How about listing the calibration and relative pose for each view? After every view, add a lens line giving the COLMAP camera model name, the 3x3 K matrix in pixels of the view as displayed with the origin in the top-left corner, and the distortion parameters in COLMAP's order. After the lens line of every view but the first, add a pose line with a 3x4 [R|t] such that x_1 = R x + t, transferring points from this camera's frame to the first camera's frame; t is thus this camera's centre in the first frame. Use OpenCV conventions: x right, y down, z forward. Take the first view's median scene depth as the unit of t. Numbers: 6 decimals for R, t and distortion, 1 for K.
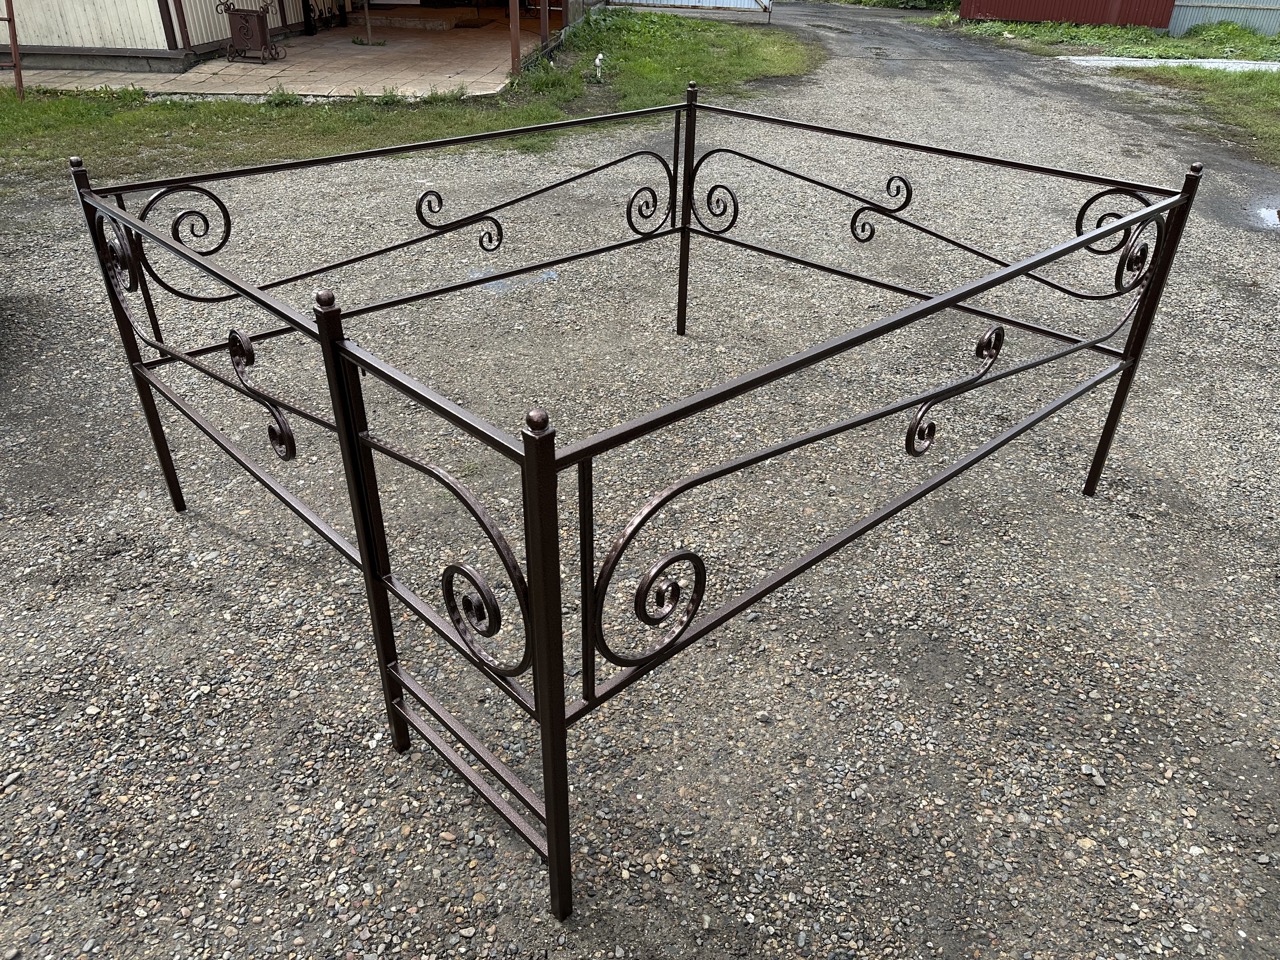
lens RADIAL K [[901.0, 0, 640.0], [0, 901.0, 480.0], [0, 0, 1]] dist [-0.004183, -0.000959]
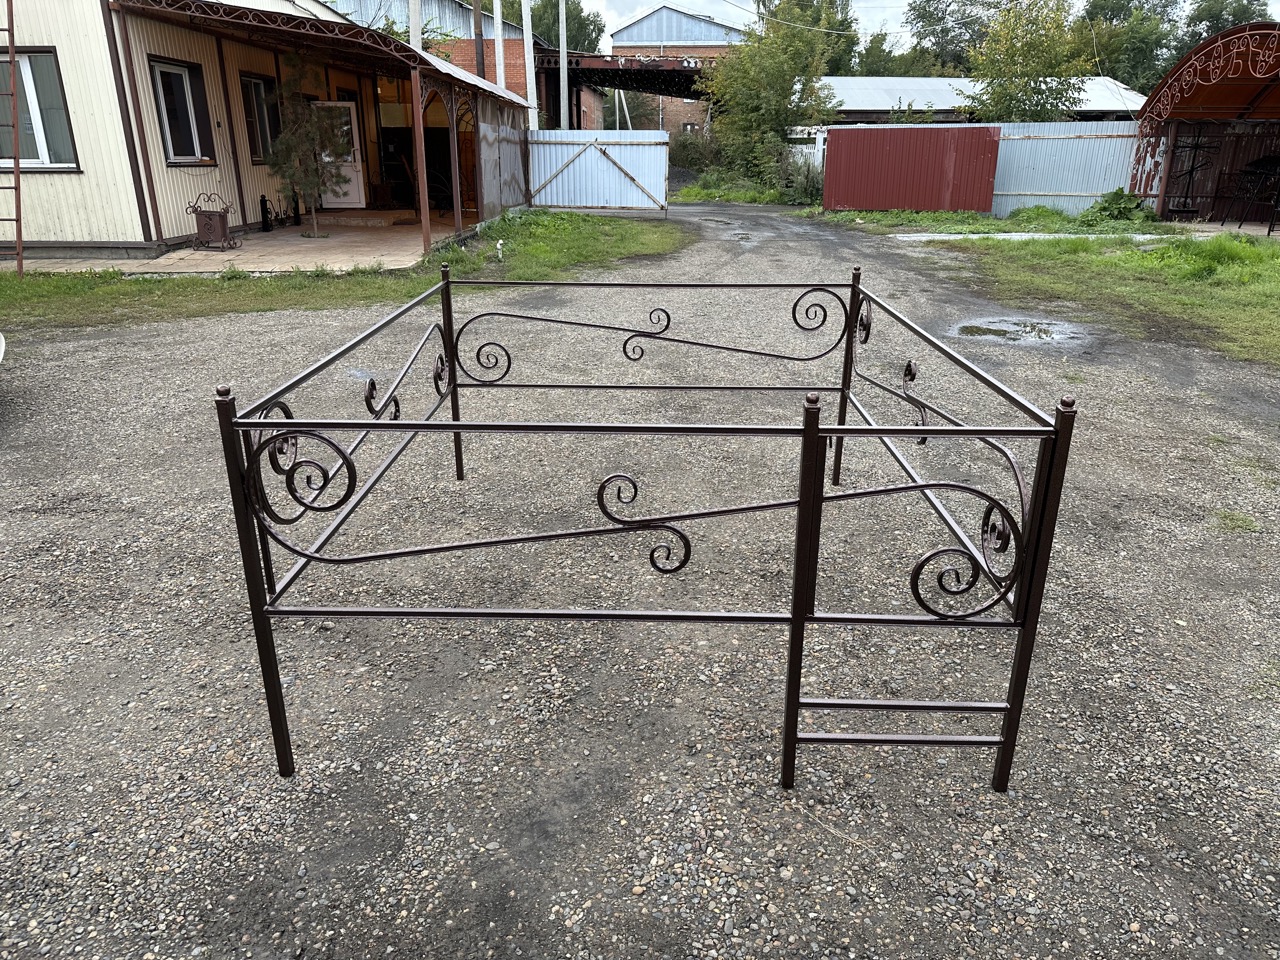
lens RADIAL K [[892.4, 0, 640.0], [0, 892.4, 480.0], [0, 0, 1]] dist [0.064691, -0.081459]
pose [[0.998889, -0.033182, 0.033463, 0.102512], [0.039066, 0.980189, -0.194175, 0.109047], [-0.026356, 0.195267, 0.980396, -0.170442]]
